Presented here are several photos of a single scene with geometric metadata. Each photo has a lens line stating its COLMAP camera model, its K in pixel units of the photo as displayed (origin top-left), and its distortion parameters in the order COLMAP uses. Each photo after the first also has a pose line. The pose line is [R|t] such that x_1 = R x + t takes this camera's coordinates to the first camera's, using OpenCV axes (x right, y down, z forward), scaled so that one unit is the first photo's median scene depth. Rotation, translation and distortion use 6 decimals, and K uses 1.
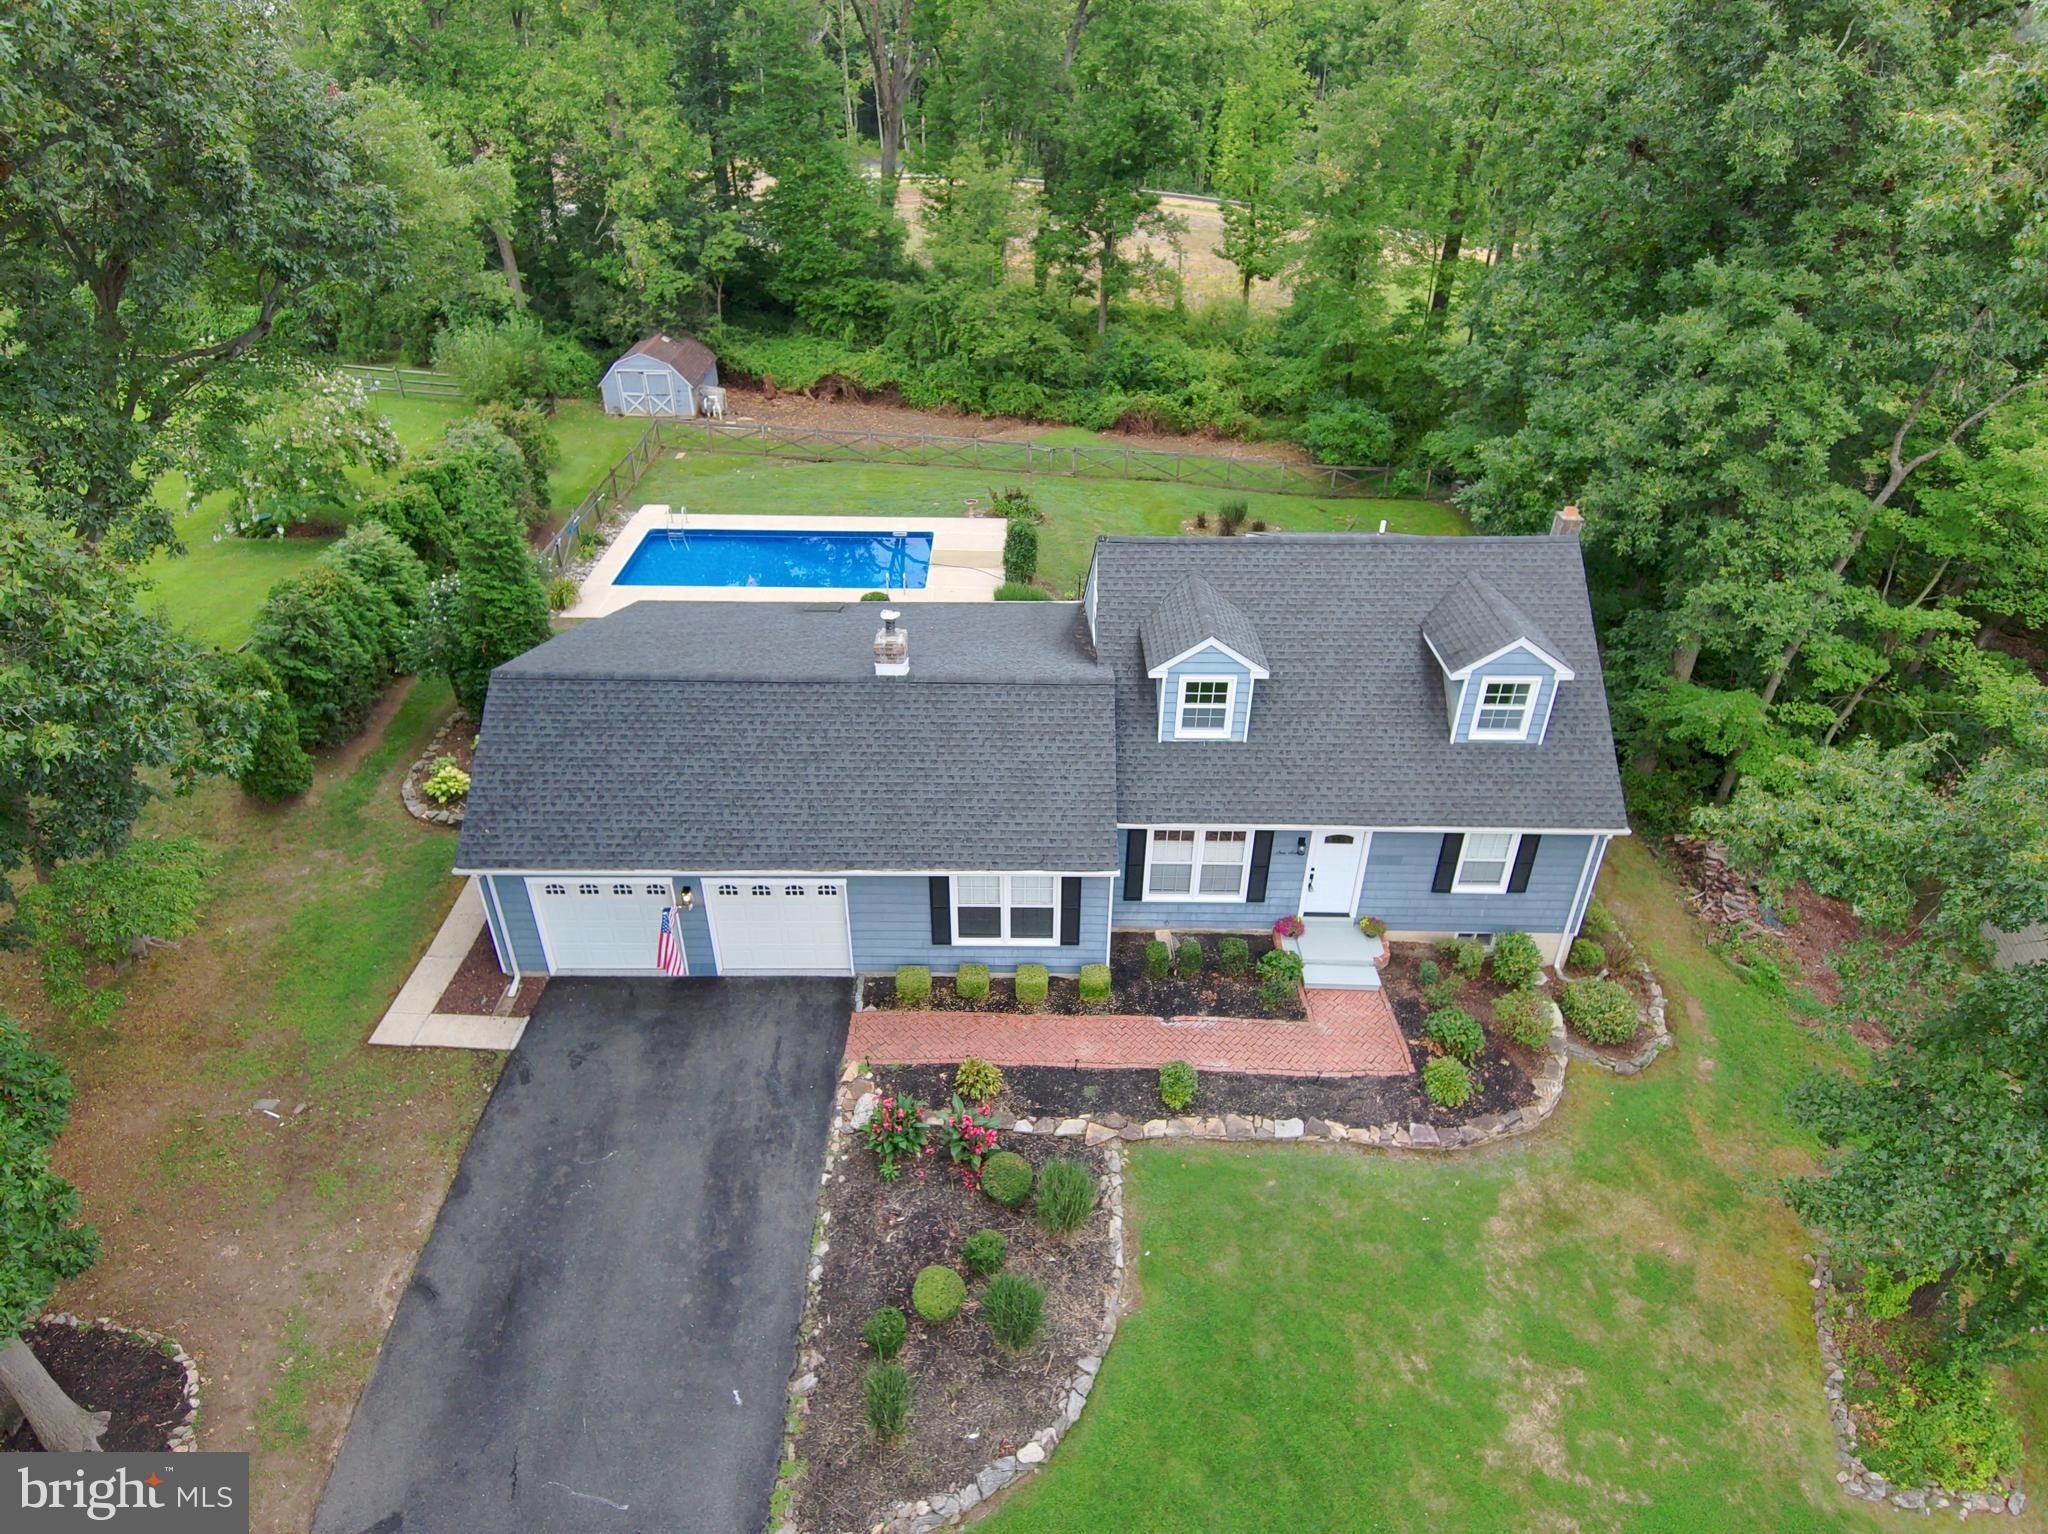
lens RADIAL K [[1202.4, 0, 1024.9], [0, 1202.4, 766.6], [0, 0, 1]] dist [0.105077, -0.145987]
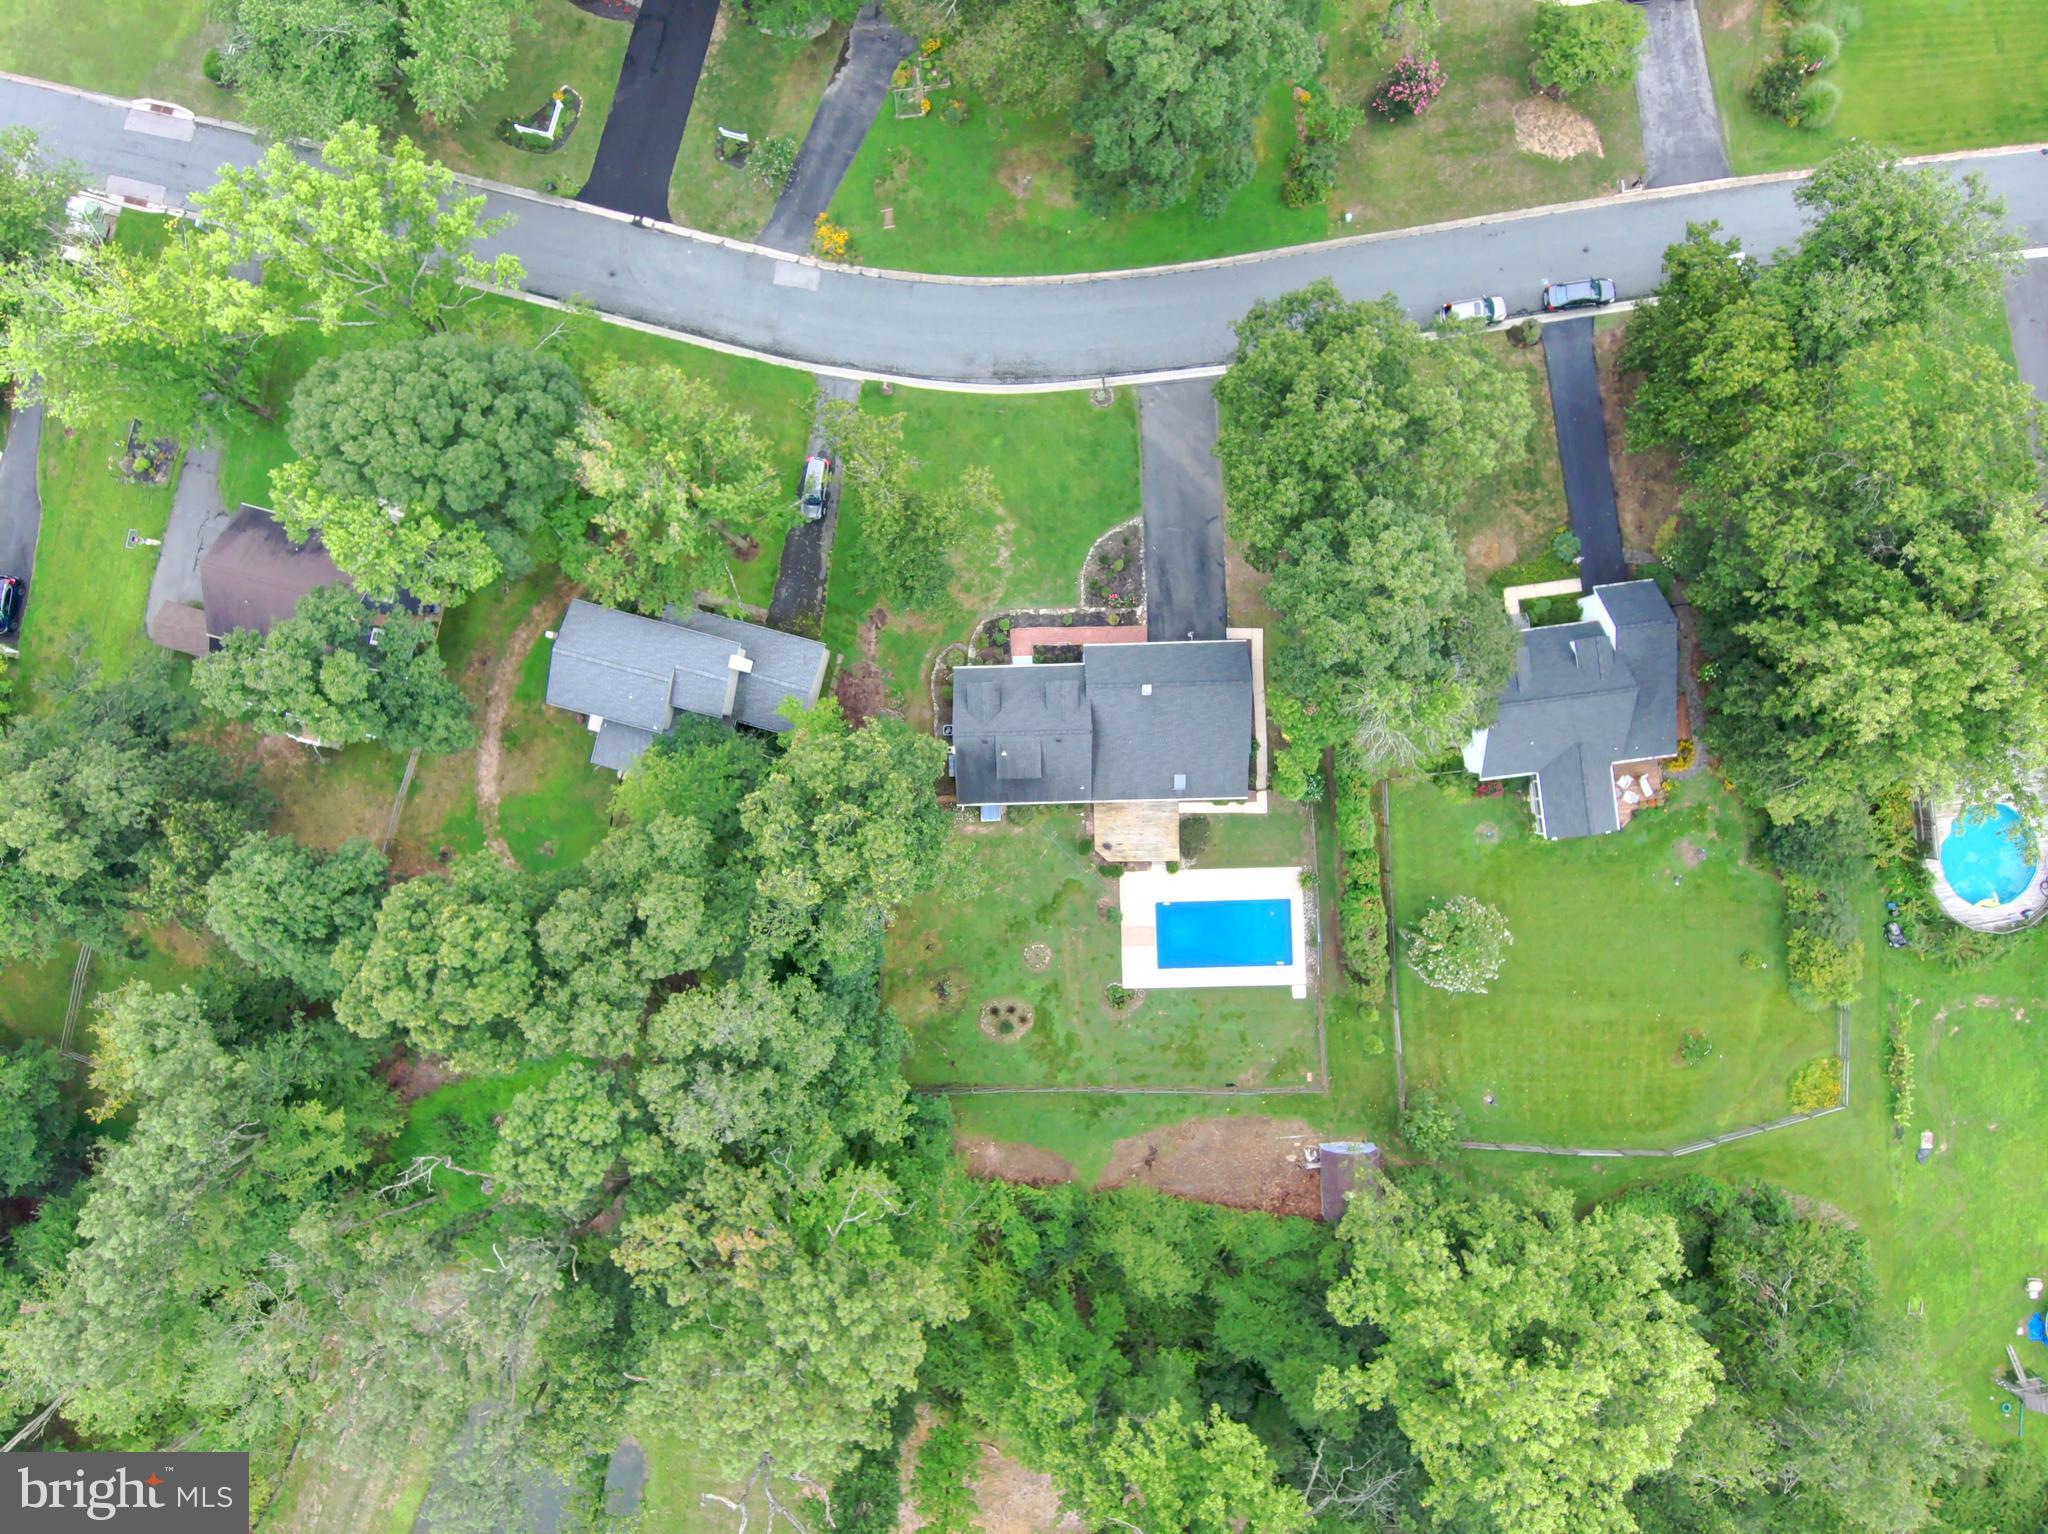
lens RADIAL K [[1202.4, 0, 1024.9], [0, 1202.4, 766.6], [0, 0, 1]] dist [0.105077, -0.145987]
pose [[-0.999558, 0.029552, -0.003201, 0.256617], [-0.018682, -0.540791, 0.840949, -3.023940], [0.023121, 0.840638, 0.541104, -0.733899]]
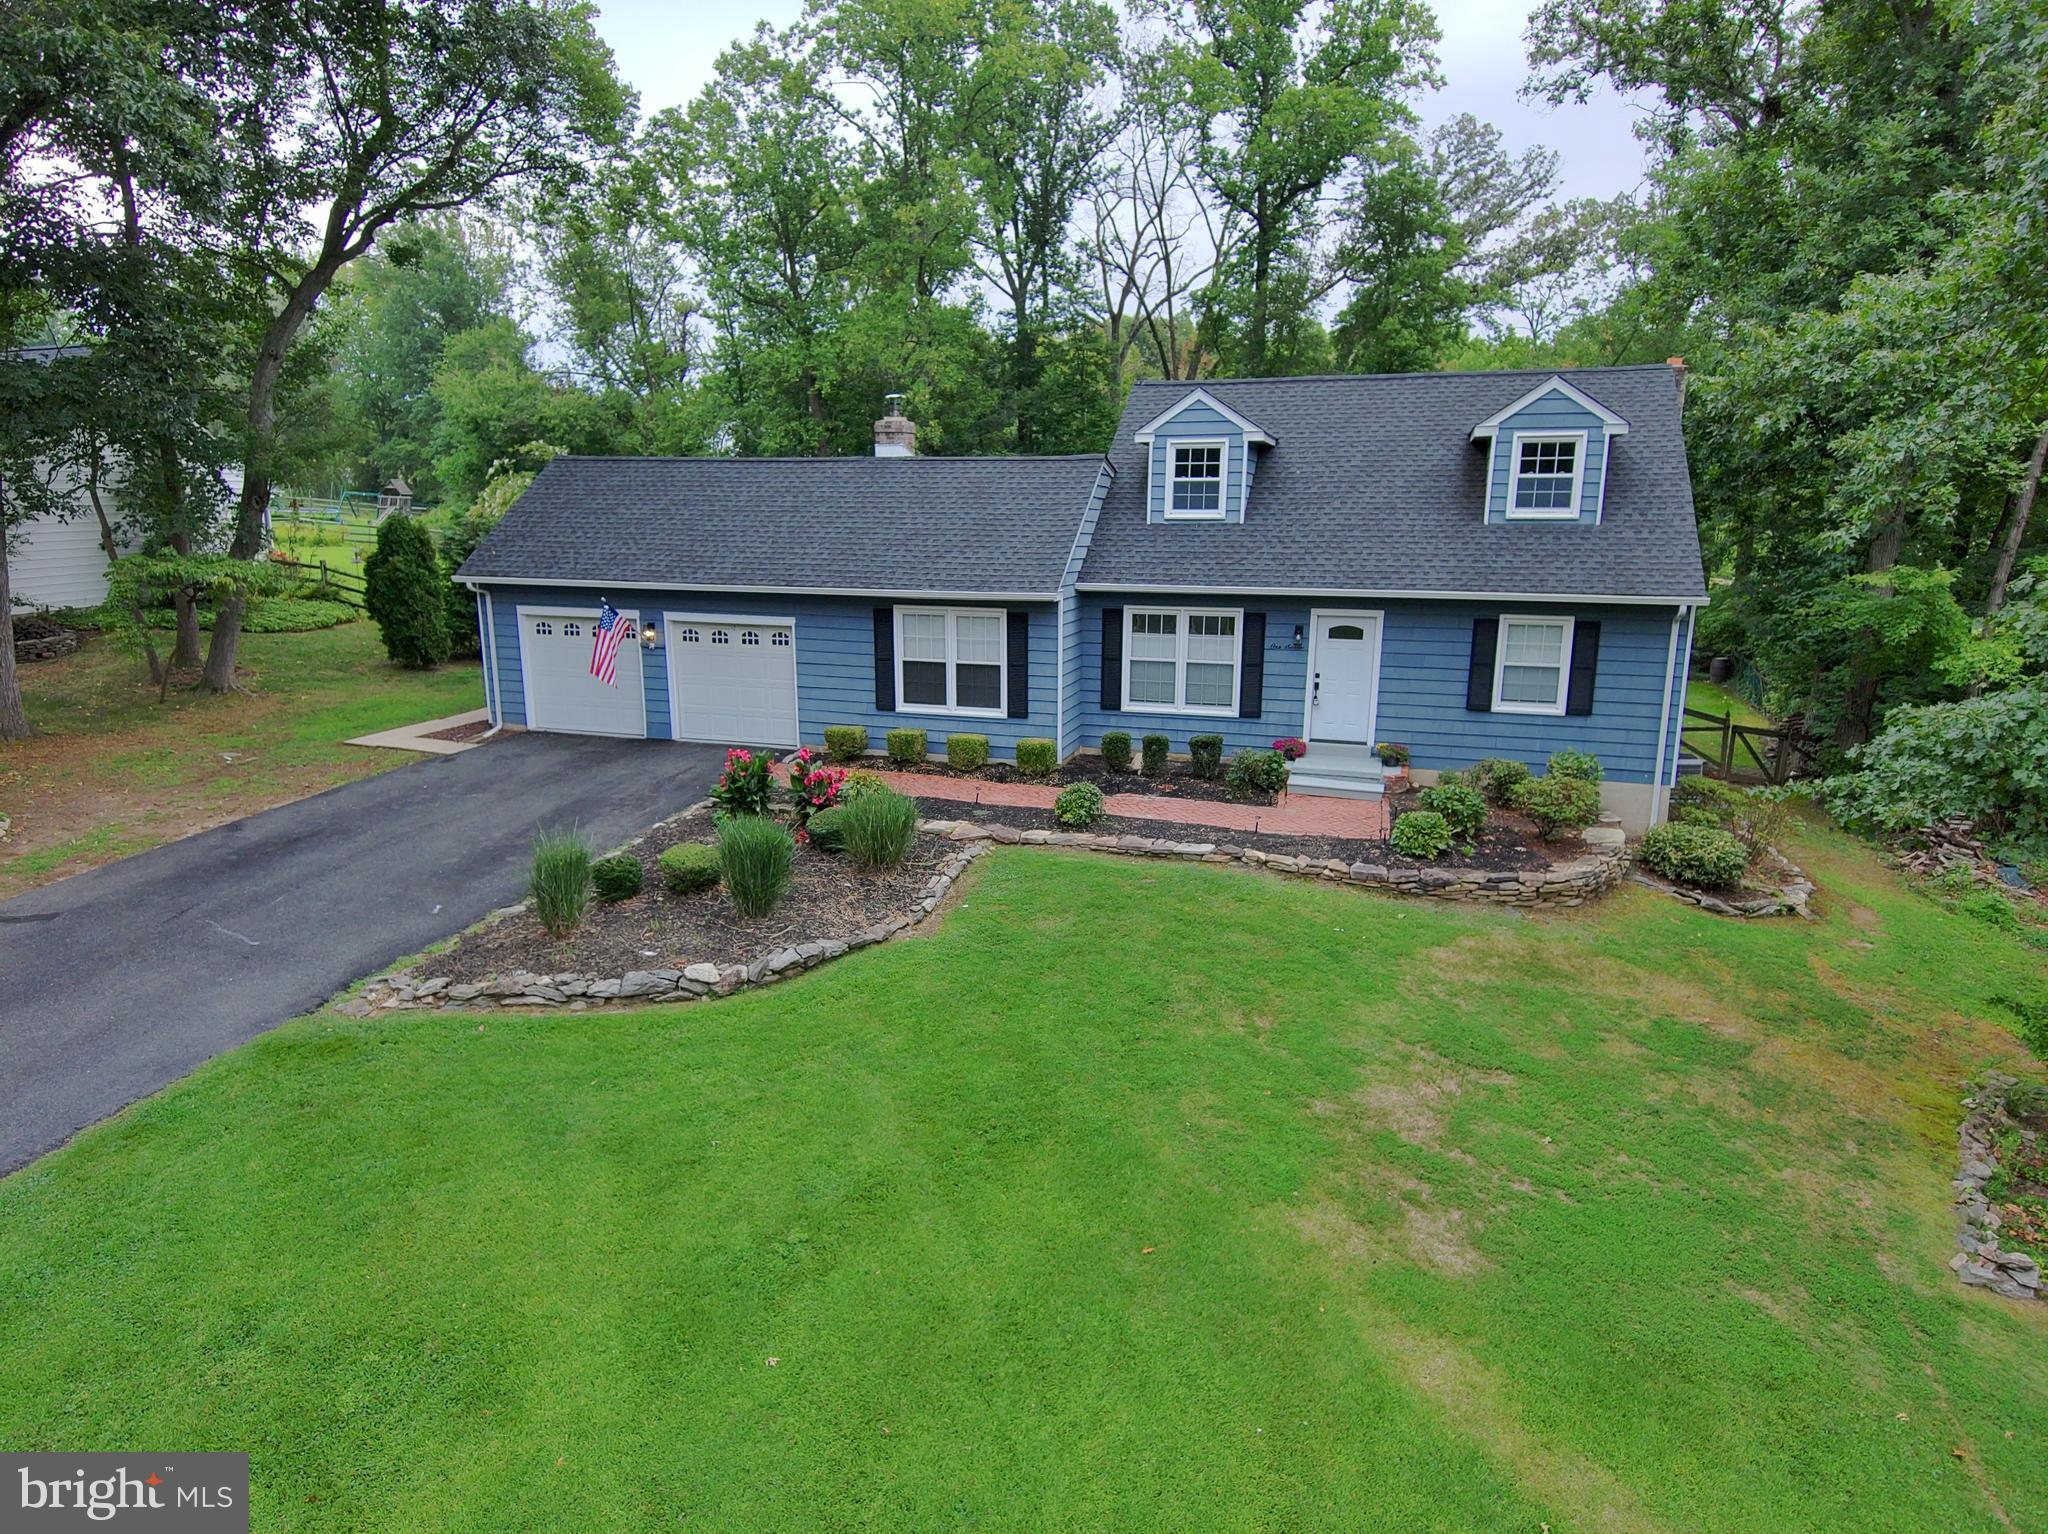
lens RADIAL K [[1202.4, 0, 1024.9], [0, 1202.4, 766.6], [0, 0, 1]] dist [0.105077, -0.145987]
pose [[0.954770, 0.061969, -0.290815, 0.277612], [-0.159455, 0.932223, -0.324860, 0.430130], [0.250973, 0.356539, 0.899940, 0.193877]]
